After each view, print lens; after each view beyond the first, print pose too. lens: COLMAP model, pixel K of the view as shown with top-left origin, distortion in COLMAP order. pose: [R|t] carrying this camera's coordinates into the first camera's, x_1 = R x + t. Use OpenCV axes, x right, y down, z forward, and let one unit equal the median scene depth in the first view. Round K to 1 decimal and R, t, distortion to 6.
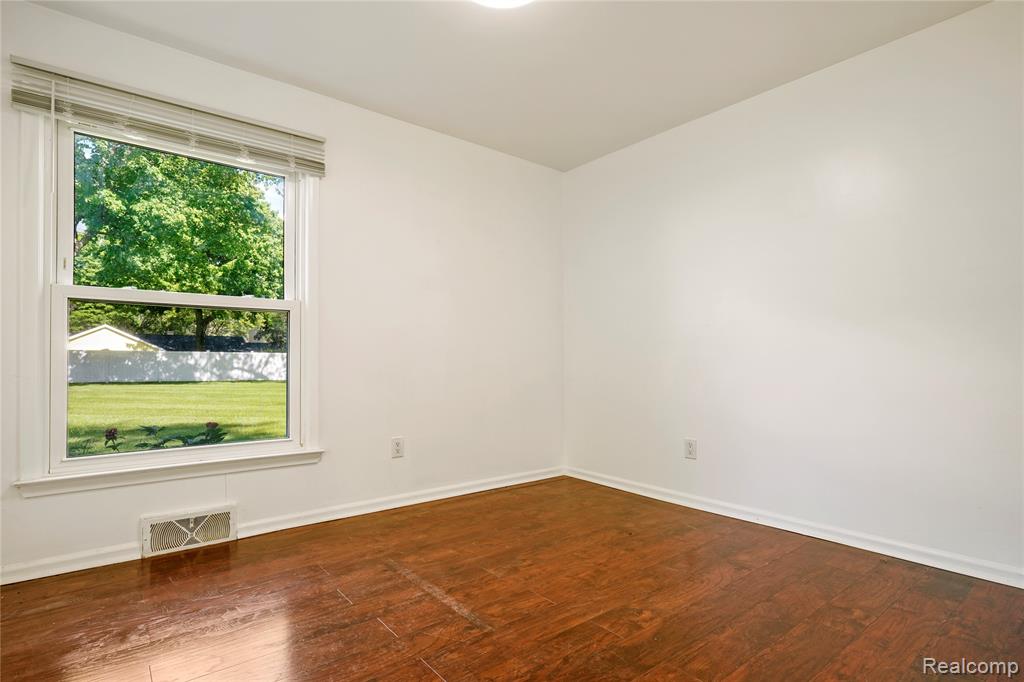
lens RADIAL K [[482.7, 0, 486.6], [0, 482.7, 360.9], [0, 0, 1]] dist [-0.001400, -0.000126]
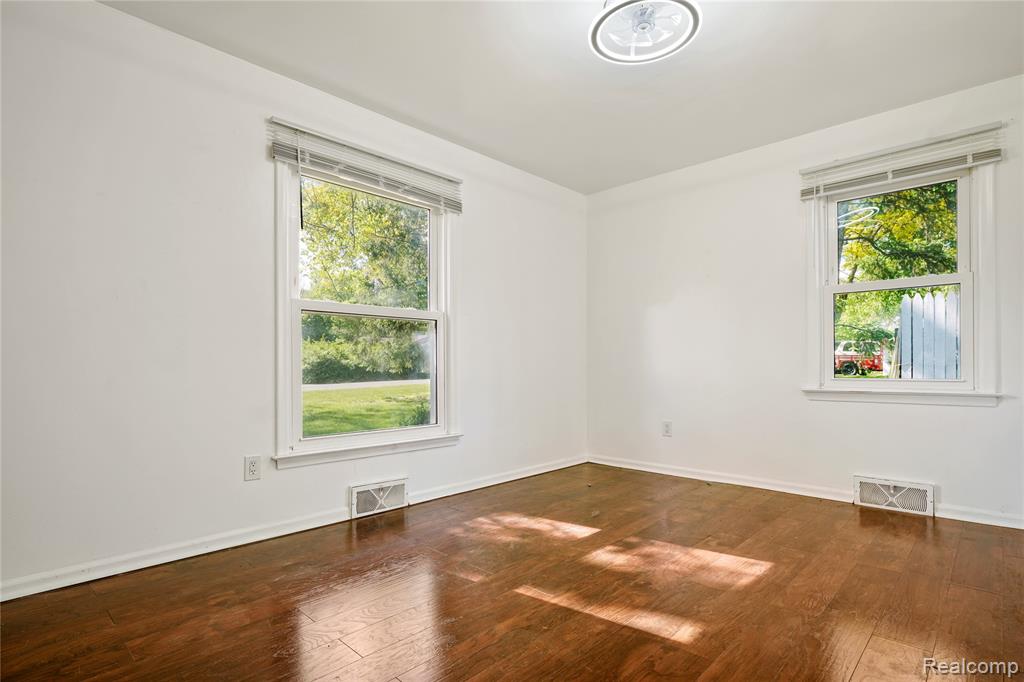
lens RADIAL K [[518.8, 0, 511.4], [0, 518.8, 359.5], [0, 0, 1]] dist [0.000867, 0.000115]
pose [[0.983692, 0.005856, 0.179766, -0.544387], [-0.004914, 0.999972, -0.005682, 0.002112], [-0.179794, 0.004706, 0.983693, -0.390746]]
